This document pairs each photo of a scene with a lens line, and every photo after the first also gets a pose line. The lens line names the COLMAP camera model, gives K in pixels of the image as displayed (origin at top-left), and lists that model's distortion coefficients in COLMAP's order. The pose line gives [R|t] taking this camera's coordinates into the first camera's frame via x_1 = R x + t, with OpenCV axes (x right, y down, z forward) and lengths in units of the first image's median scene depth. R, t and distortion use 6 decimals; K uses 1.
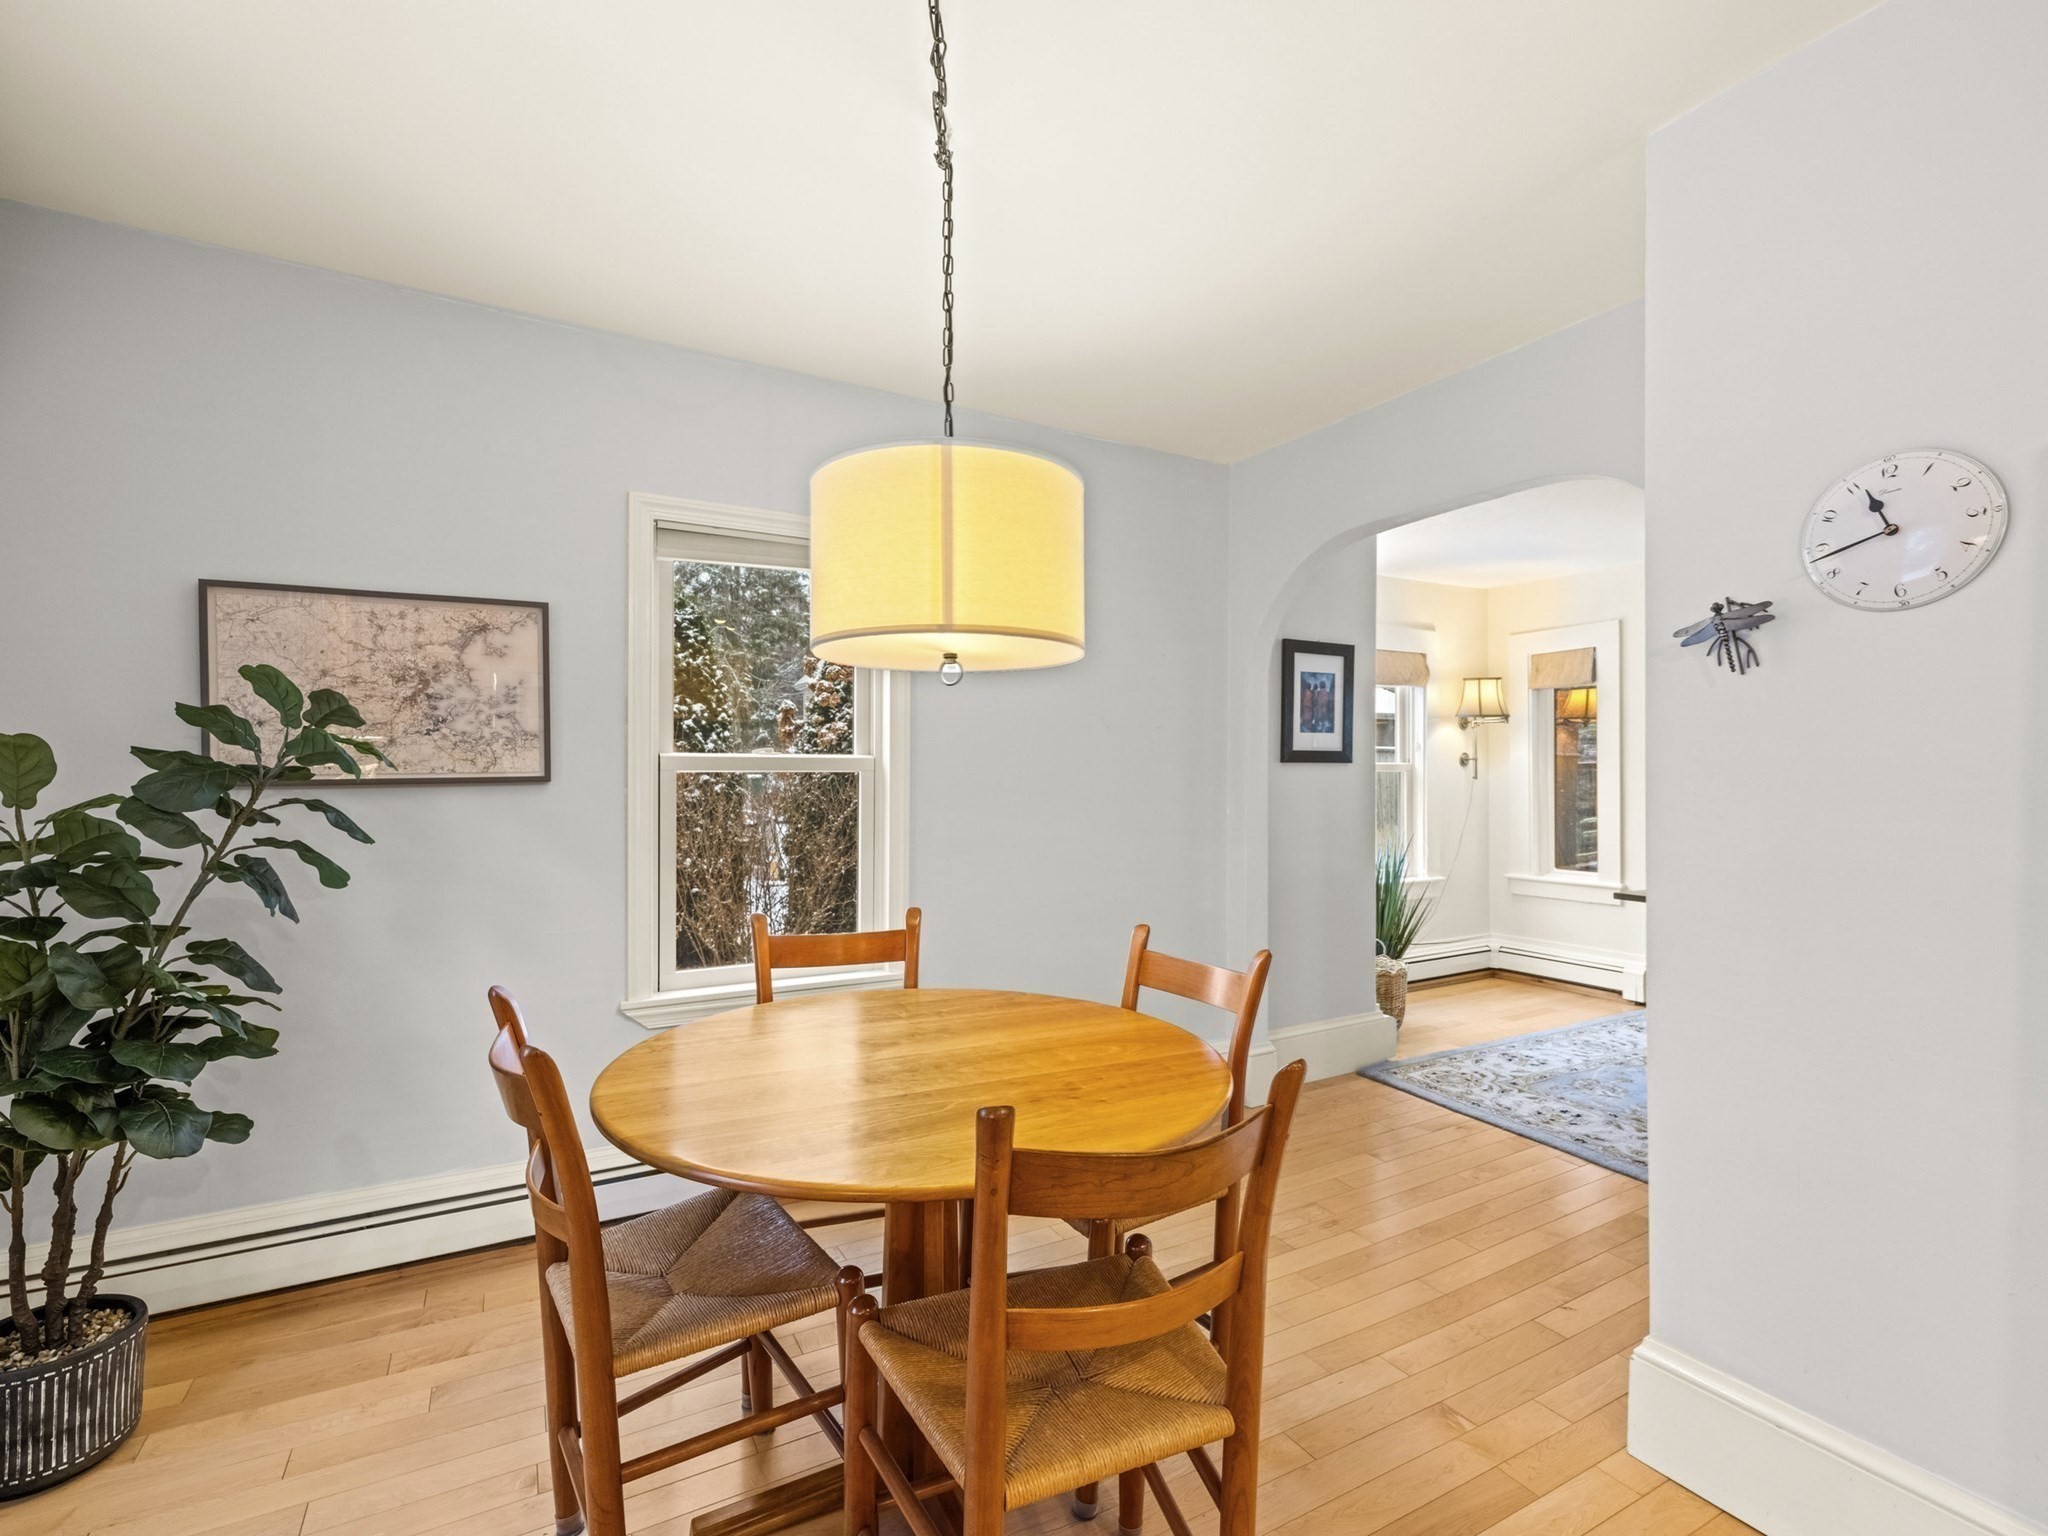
lens RADIAL K [[942.3, 0, 1011.4], [0, 942.3, 769.4], [0, 0, 1]] dist [0.000183, 0.000843]
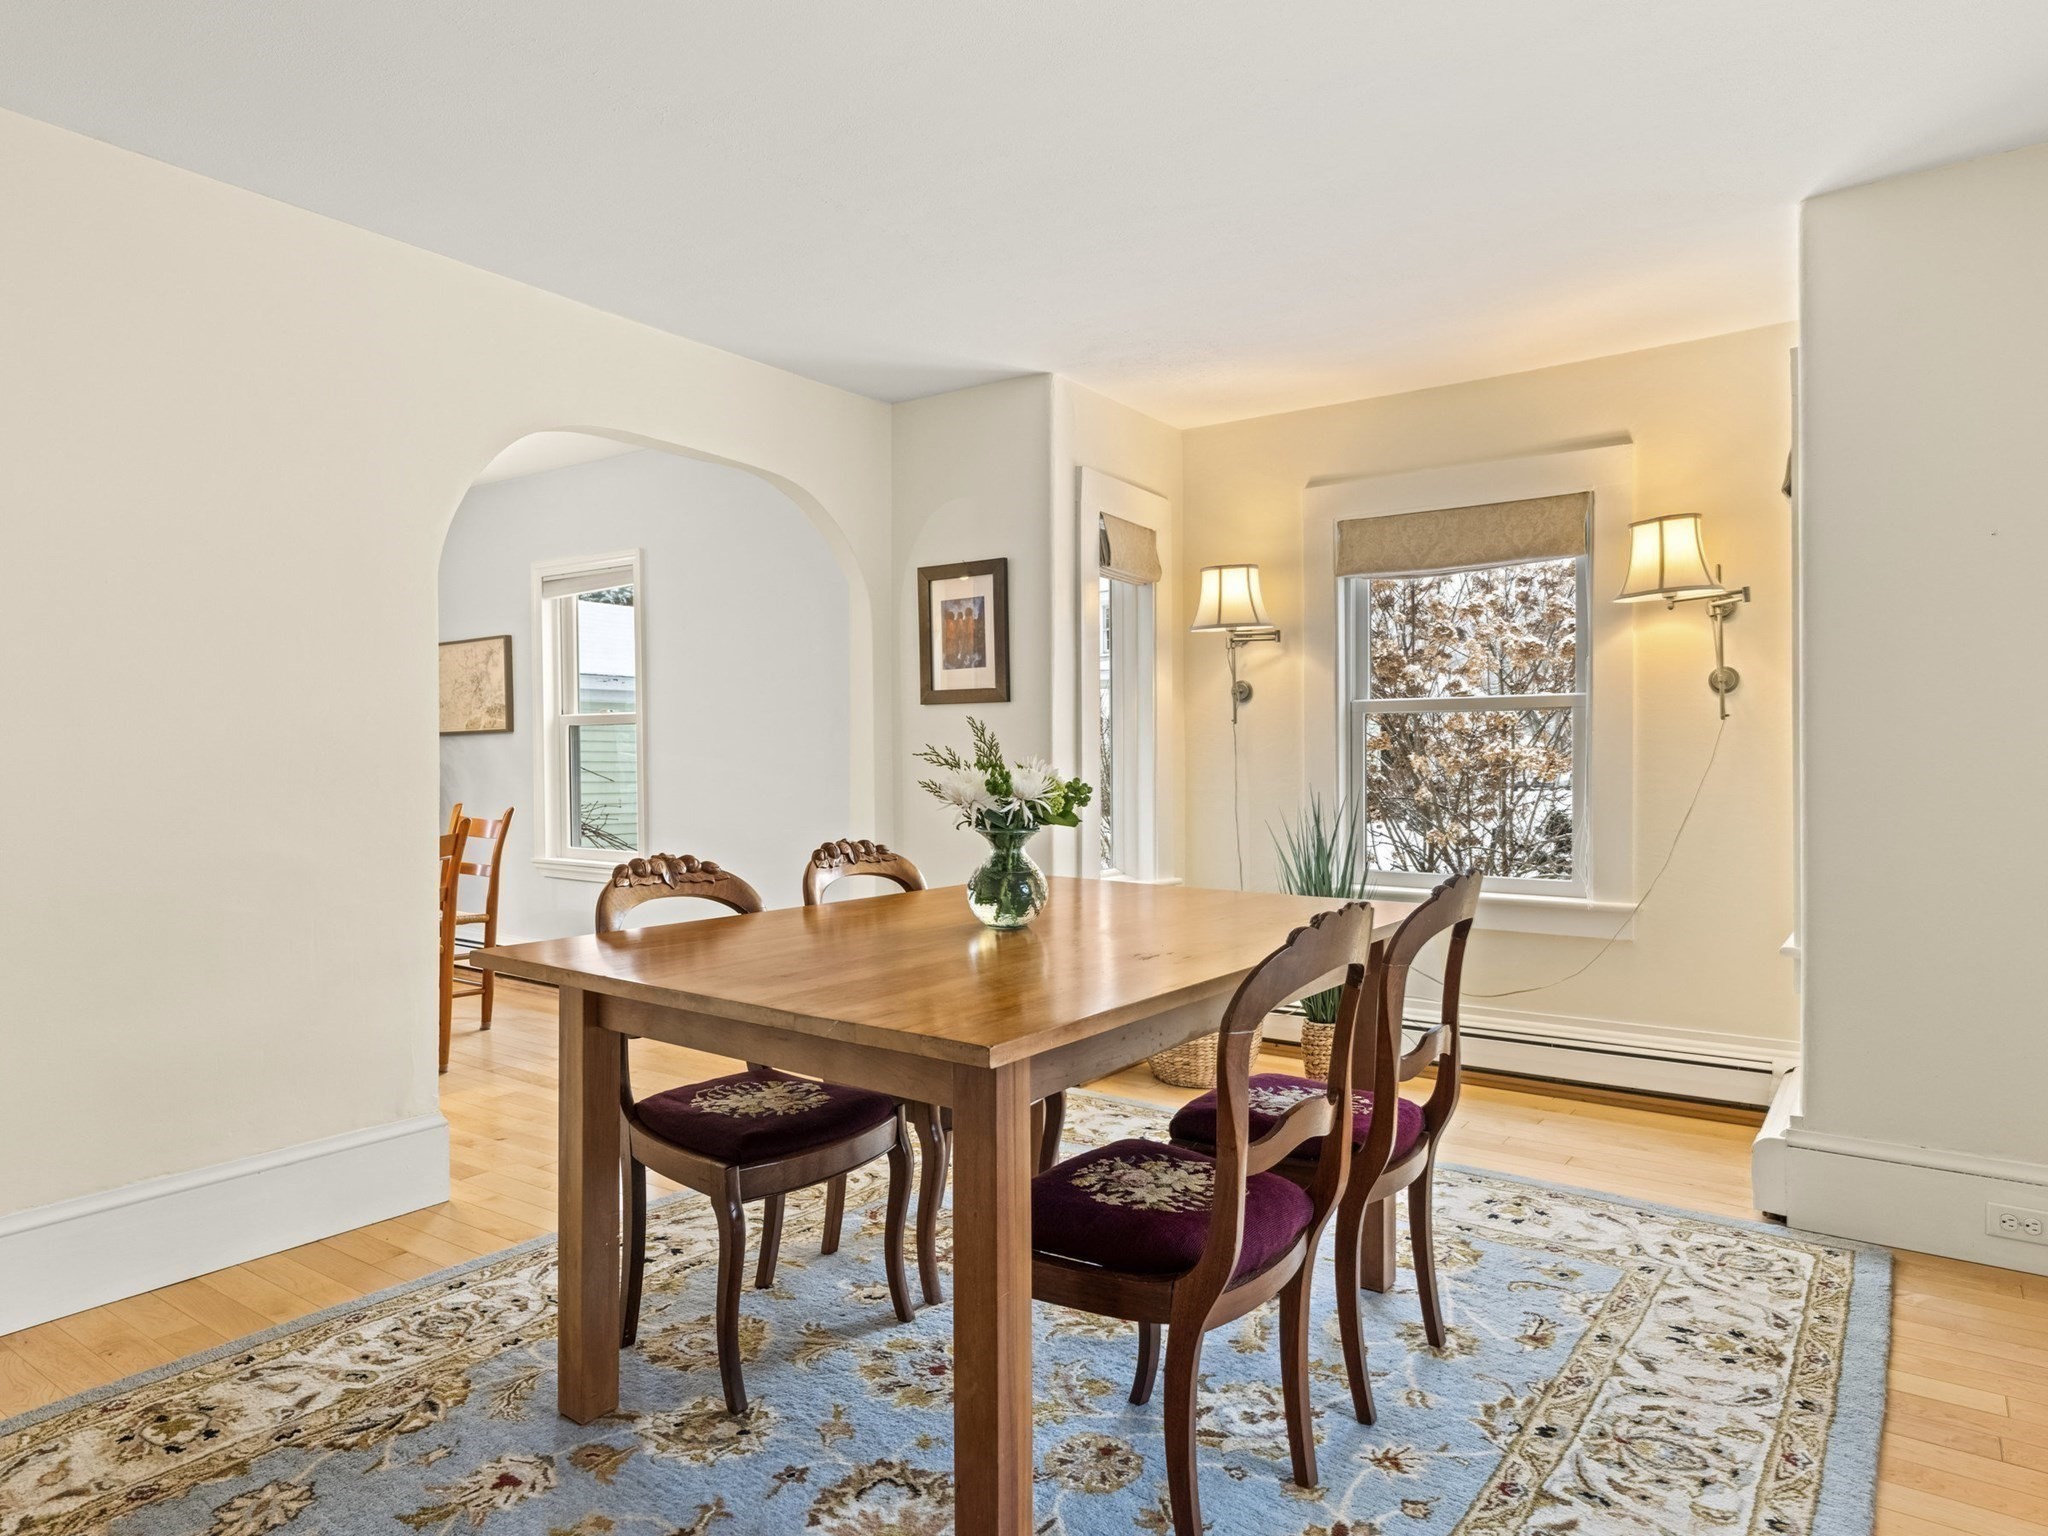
lens RADIAL K [[1230.1, 0, 1024.0], [0, 1230.1, 768.0], [0, 0, 1]] dist [0.006314, -0.000034]
pose [[0.420192, 0.010546, -0.907374, 1.377906], [0.006559, 0.999871, 0.014658, 0.036087], [0.907412, -0.012111, 0.420069, 0.581246]]
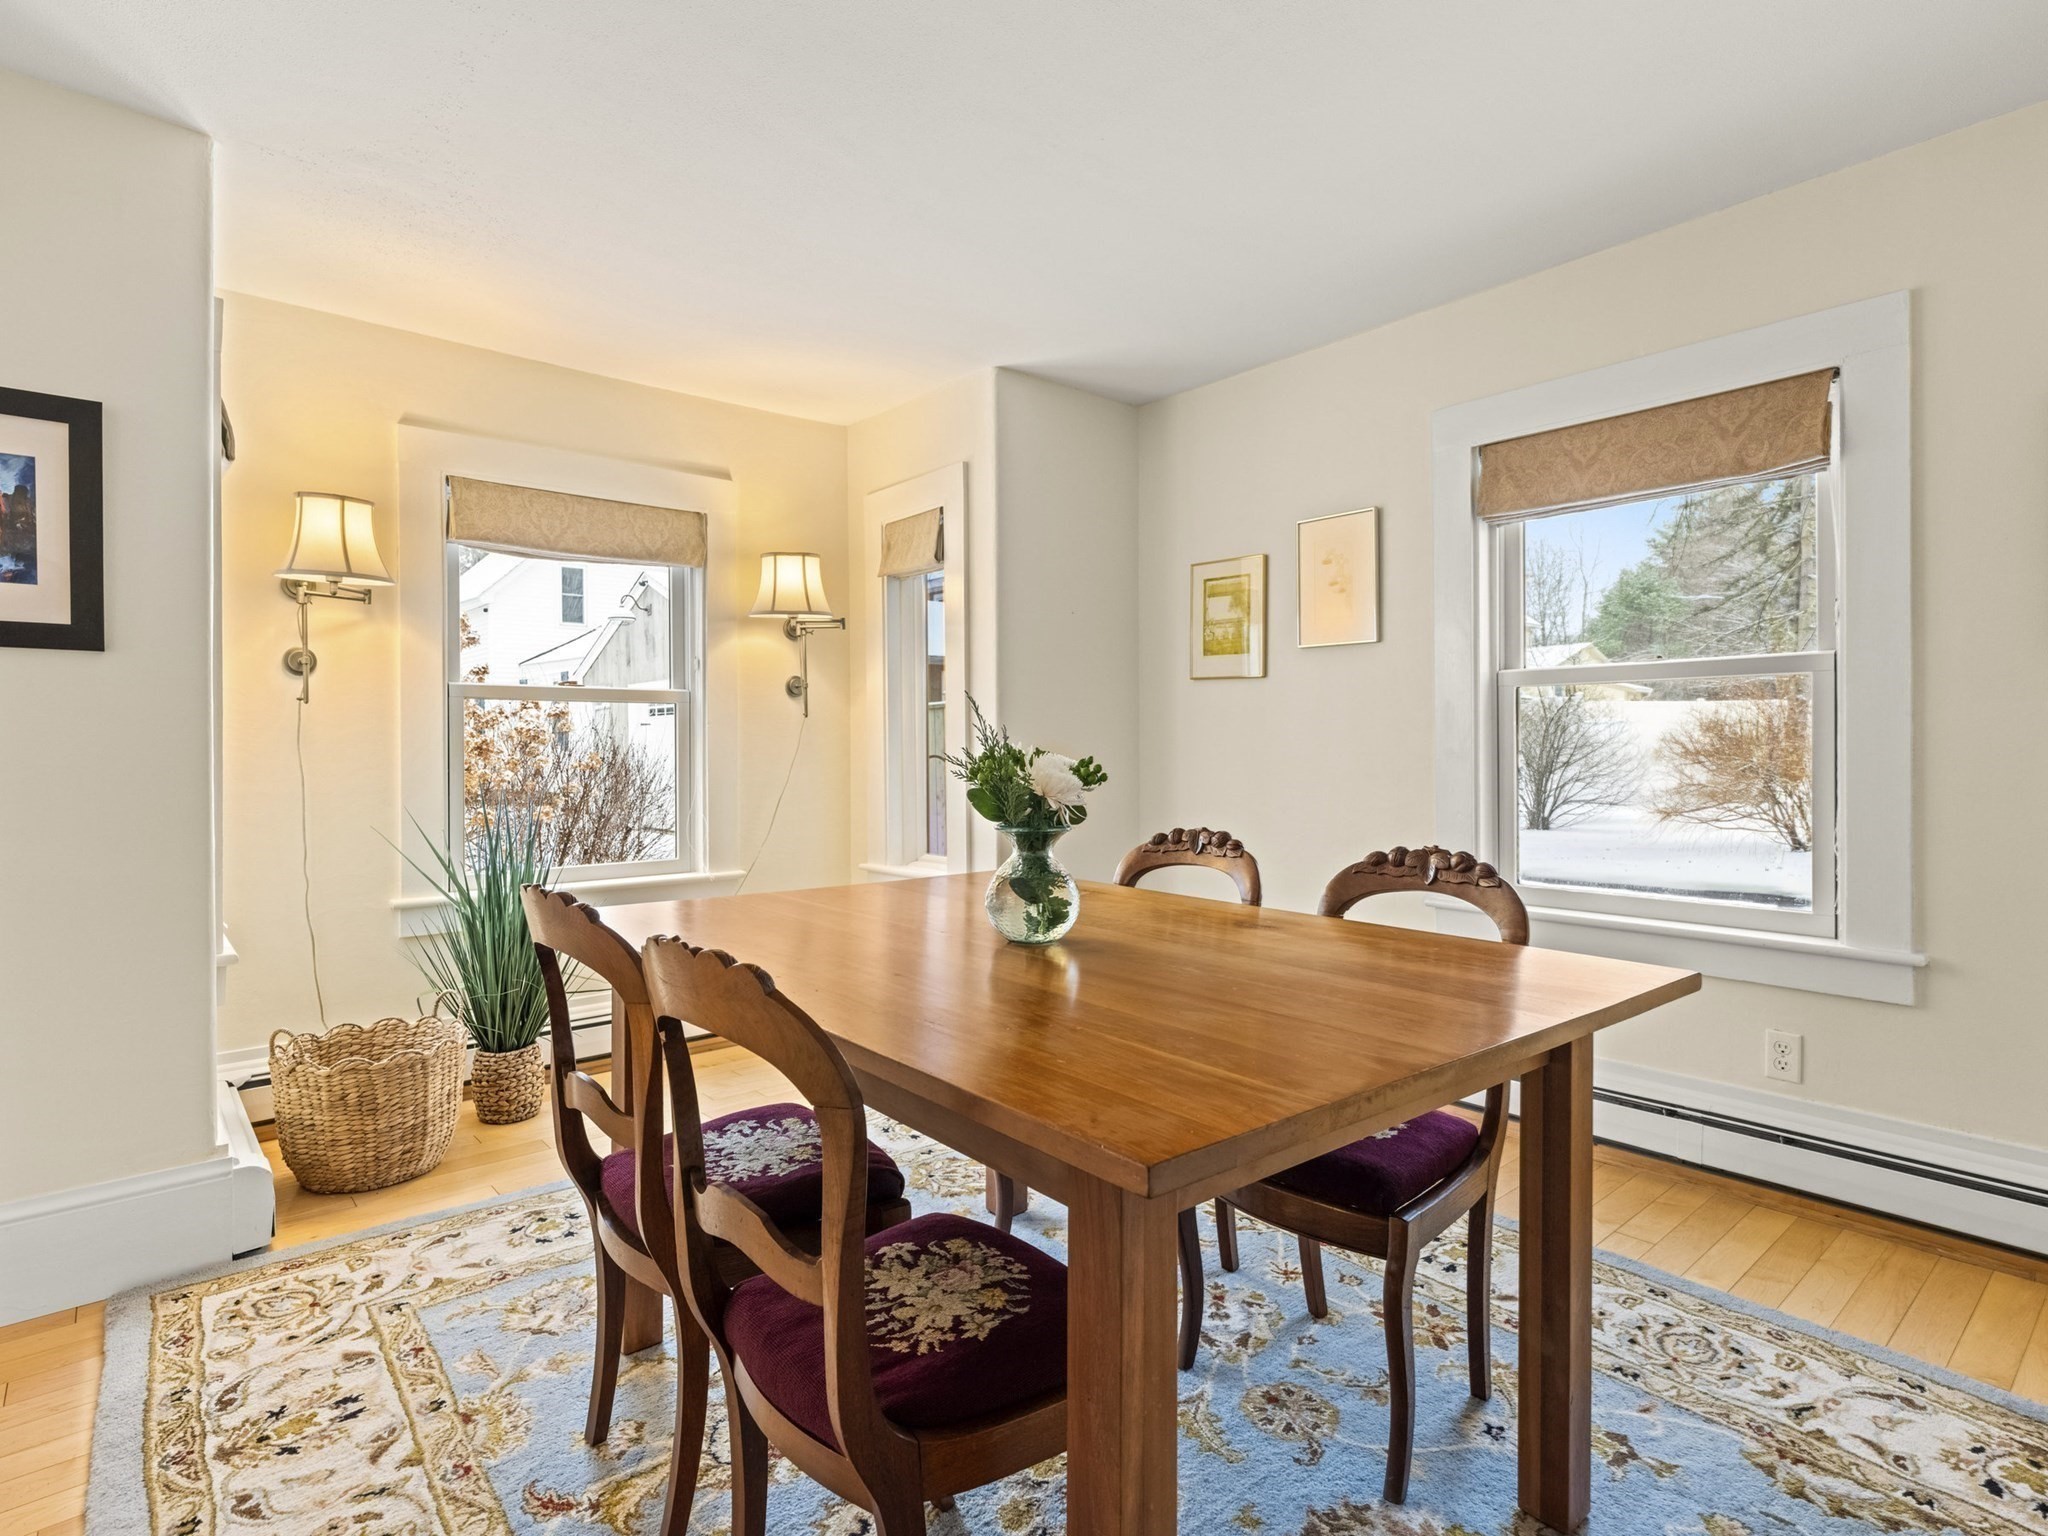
lens RADIAL K [[1055.3, 0, 1022.6], [0, 1055.3, 752.9], [0, 0, 1]] dist [-0.003569, -0.000157]
pose [[0.979599, -0.000759, 0.200962, 0.730334], [-0.001896, 0.999913, 0.013022, 0.037559], [-0.200955, -0.013137, 0.979512, 0.397817]]
